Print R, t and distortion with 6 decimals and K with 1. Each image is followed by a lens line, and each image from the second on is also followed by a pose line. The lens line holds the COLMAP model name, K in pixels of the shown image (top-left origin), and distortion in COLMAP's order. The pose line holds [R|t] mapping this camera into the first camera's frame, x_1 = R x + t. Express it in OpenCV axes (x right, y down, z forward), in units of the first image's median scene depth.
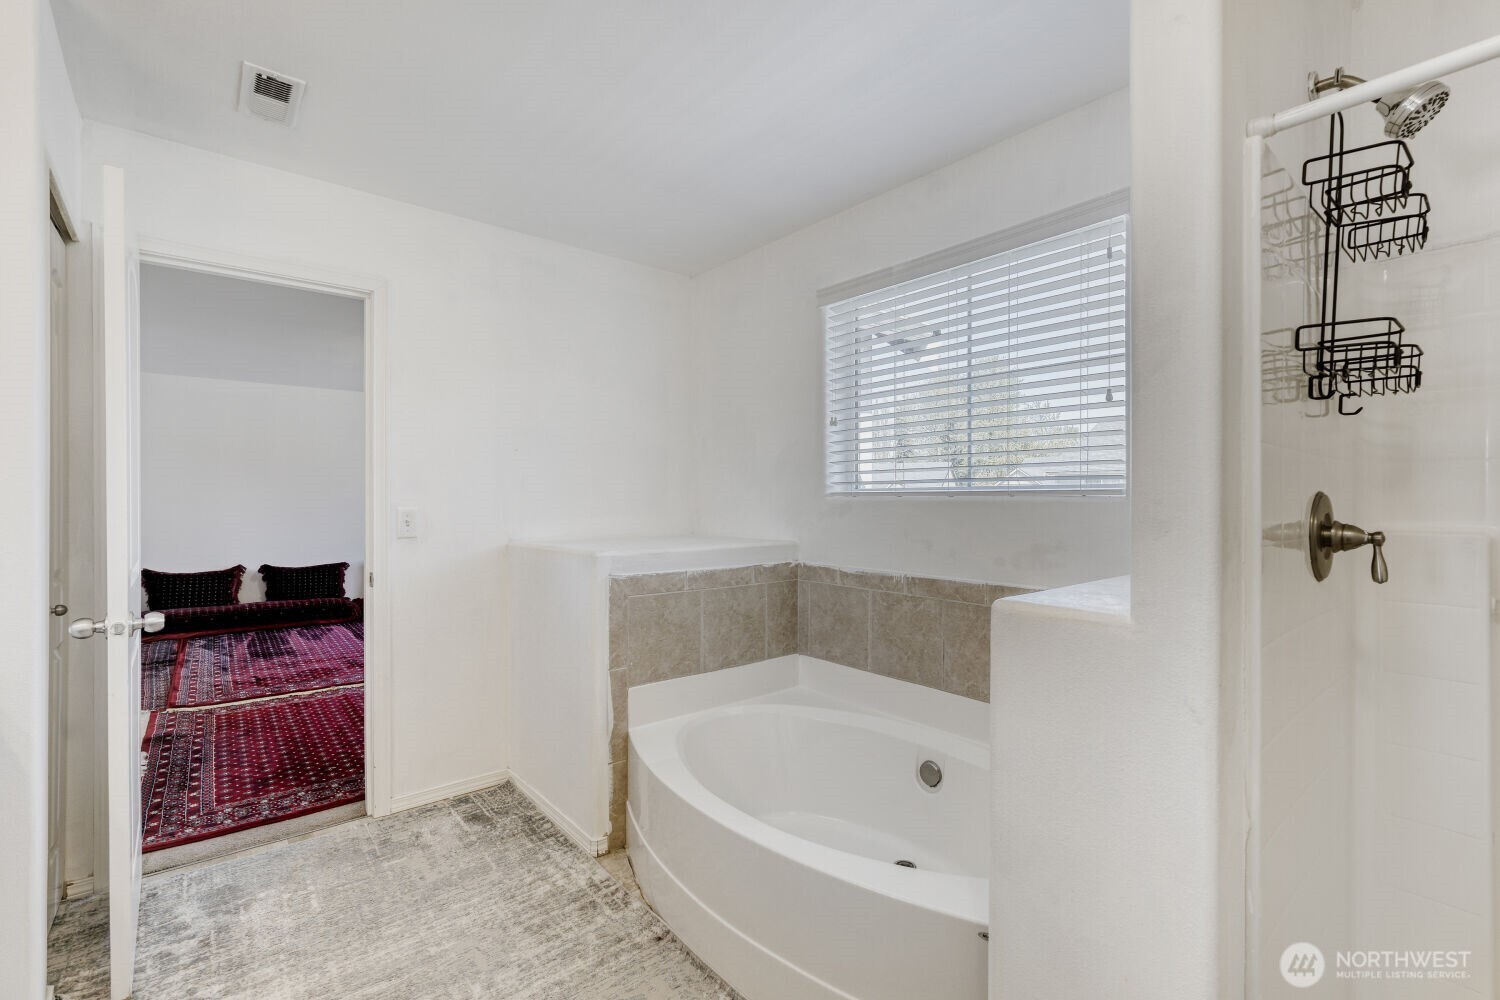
lens RADIAL K [[659.8, 0, 749.0], [0, 659.8, 502.1], [0, 0, 1]] dist [-0.005583, 0.001664]
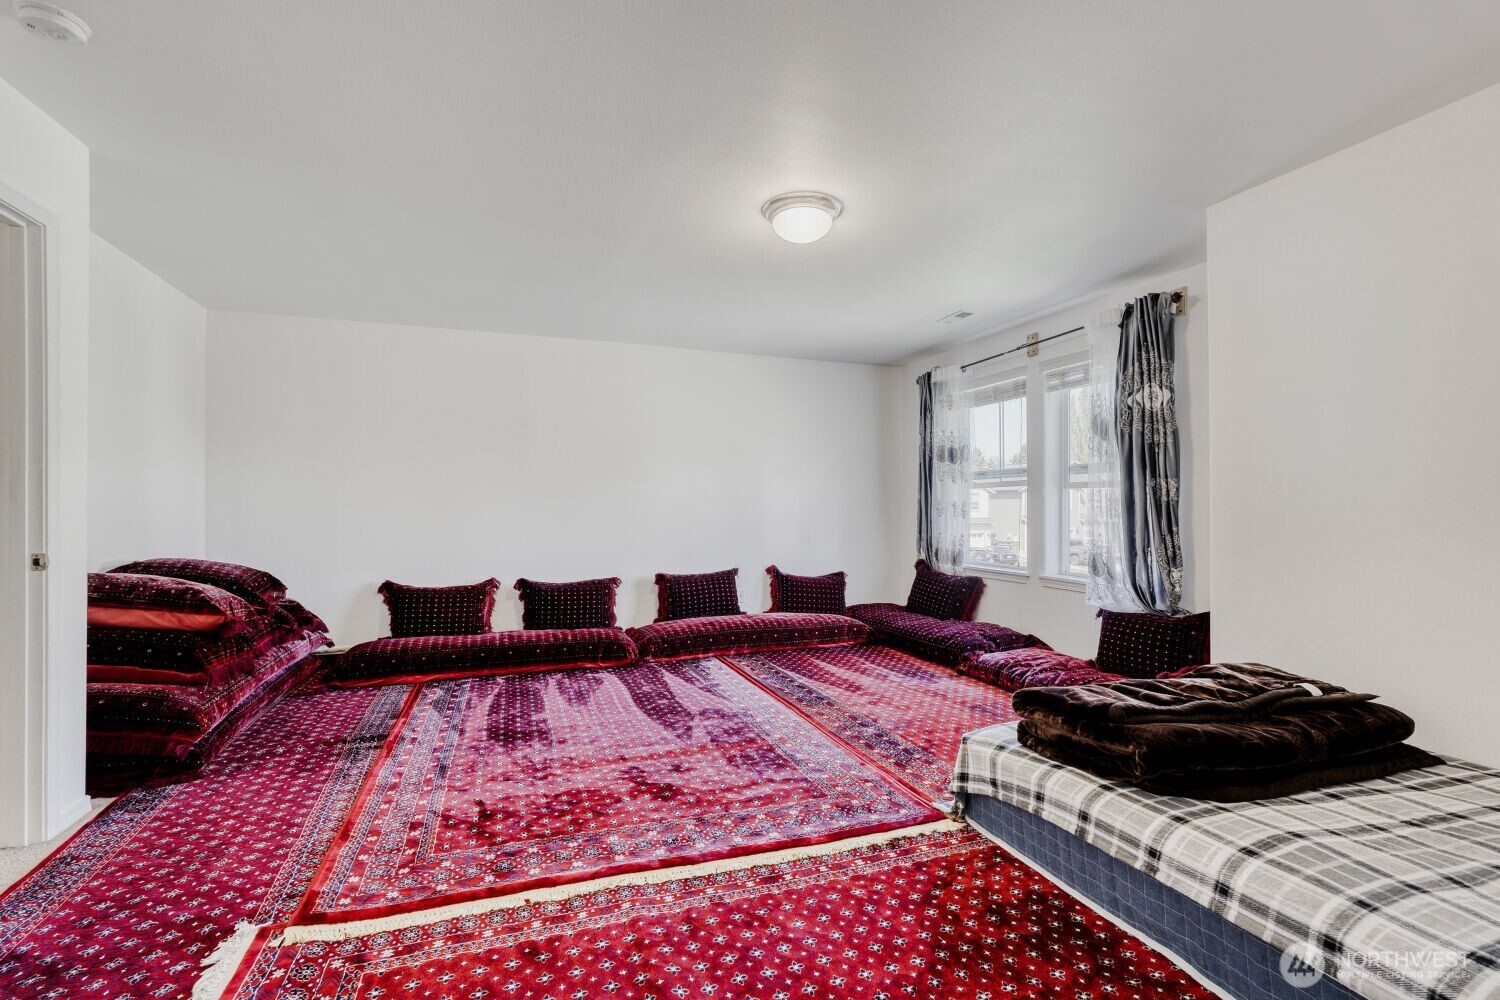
lens RADIAL K [[659.8, 0, 749.0], [0, 659.8, 502.1], [0, 0, 1]] dist [-0.005583, 0.001664]
pose [[0.944040, -0.005487, -0.329786, -0.651057], [0.001475, 0.999922, -0.012413, 0.048739], [0.329828, 0.011232, 0.943974, 1.001931]]
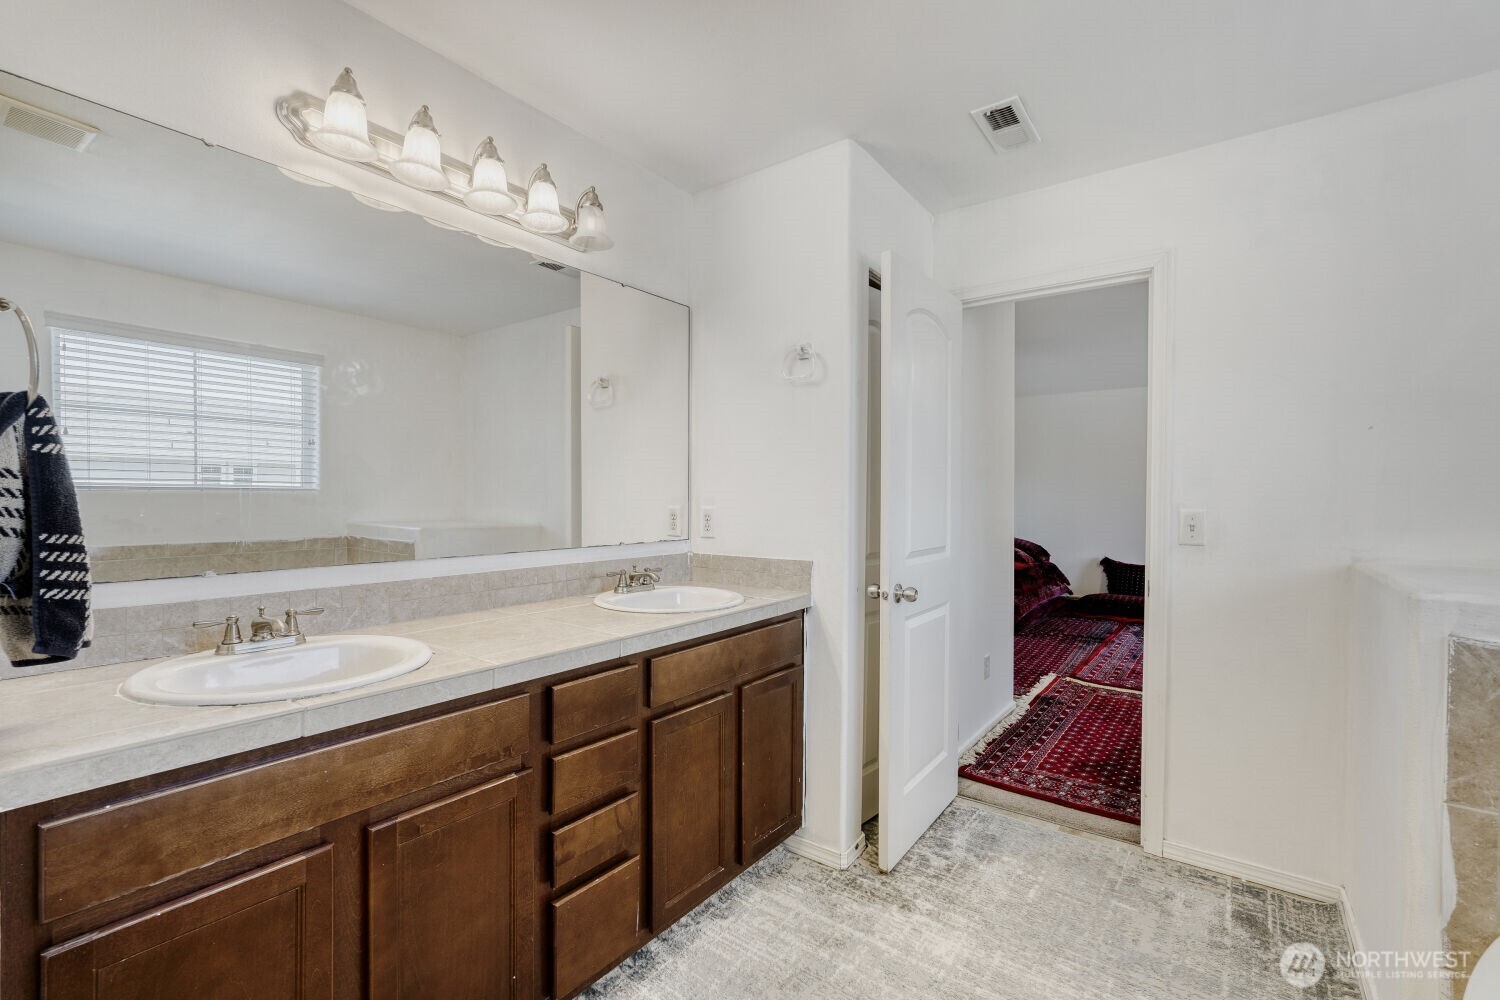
lens RADIAL K [[659.8, 0, 749.0], [0, 659.8, 502.1], [0, 0, 1]] dist [-0.005583, 0.001664]
pose [[0.234554, 0.010245, -0.972049, 0.175192], [-0.009159, 0.999923, 0.008329, -0.002454], [0.972060, 0.006949, 0.234630, 0.254029]]
